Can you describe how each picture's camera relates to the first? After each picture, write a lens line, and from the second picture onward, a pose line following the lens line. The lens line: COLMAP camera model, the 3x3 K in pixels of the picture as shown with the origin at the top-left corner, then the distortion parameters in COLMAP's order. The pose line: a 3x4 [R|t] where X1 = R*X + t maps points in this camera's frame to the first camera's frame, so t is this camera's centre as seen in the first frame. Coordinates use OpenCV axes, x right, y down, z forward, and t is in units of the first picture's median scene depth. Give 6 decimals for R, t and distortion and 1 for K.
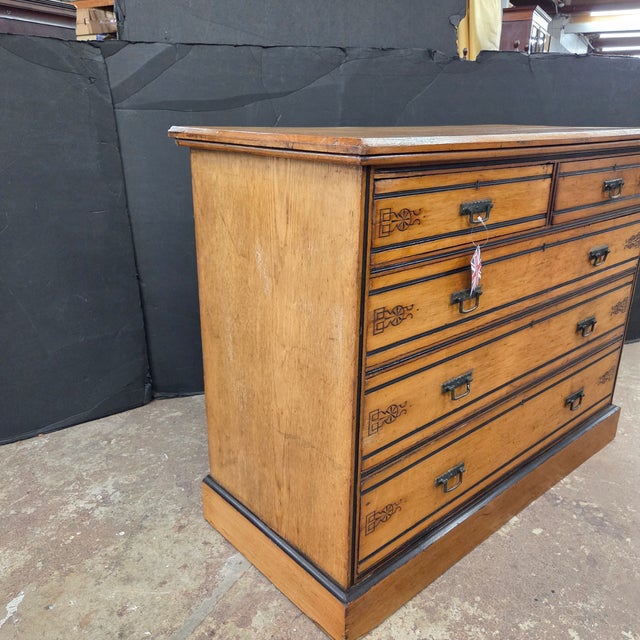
lens RADIAL K [[570.3, 0, 316.7], [0, 570.3, 316.6], [0, 0, 1]] dist [0.085506, -0.077944]
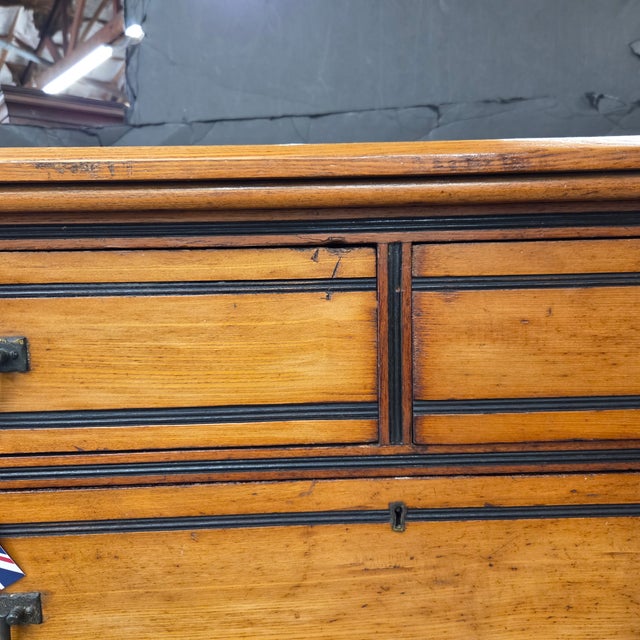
lens RADIAL K [[594.0, 0, 325.9], [0, 594.0, 323.3], [0, 0, 1]] dist [0.016267, 0.001778]
pose [[0.763201, 0.045265, -0.644573, 0.585459], [-0.186645, 0.970465, -0.152846, -0.169813], [0.618617, 0.236959, 0.749108, 0.751956]]
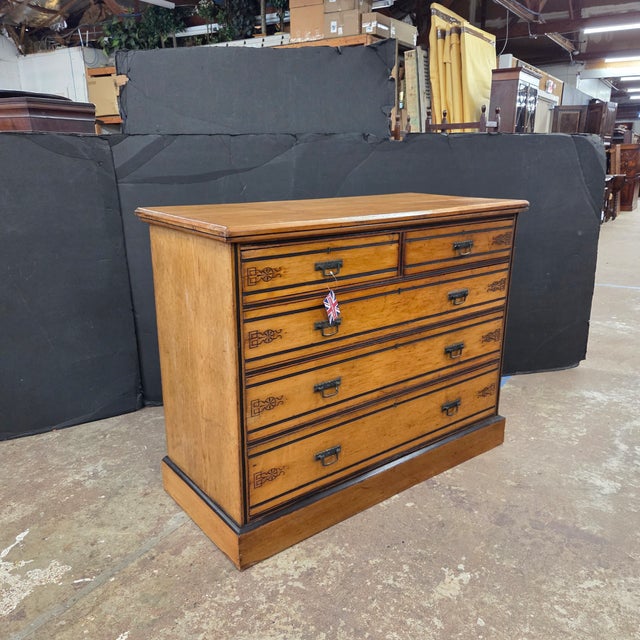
lens RADIAL K [[569.0, 0, 312.7], [0, 569.0, 321.9], [0, 0, 1]] dist [0.094429, -0.094120]
pose [[0.997222, 0.009870, -0.073832, 0.299350], [-0.013558, 0.998677, -0.049611, 0.026812], [0.073244, 0.050474, 0.996036, -0.404083]]
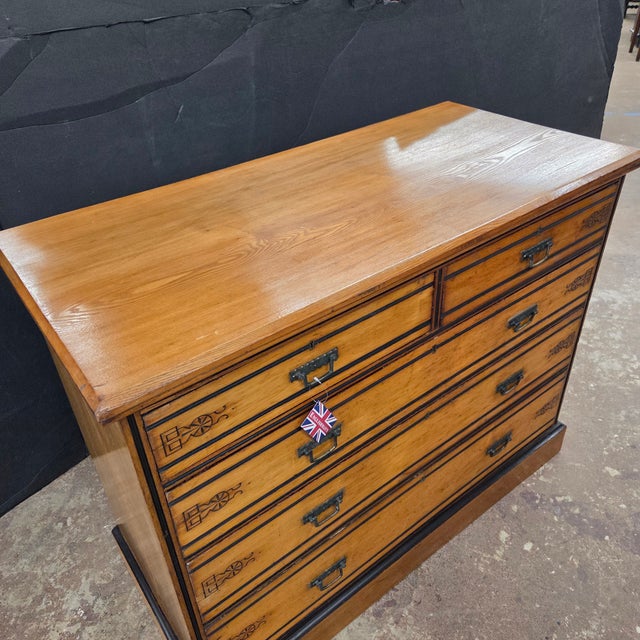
lens RADIAL K [[570.3, 0, 316.7], [0, 570.3, 316.6], [0, 0, 1]] dist [0.085506, -0.077944]
pose [[0.995440, -0.007651, -0.095078, 0.314251], [0.033847, 0.960244, 0.277101, -0.430918], [0.089178, -0.279056, 0.956125, 0.175467]]
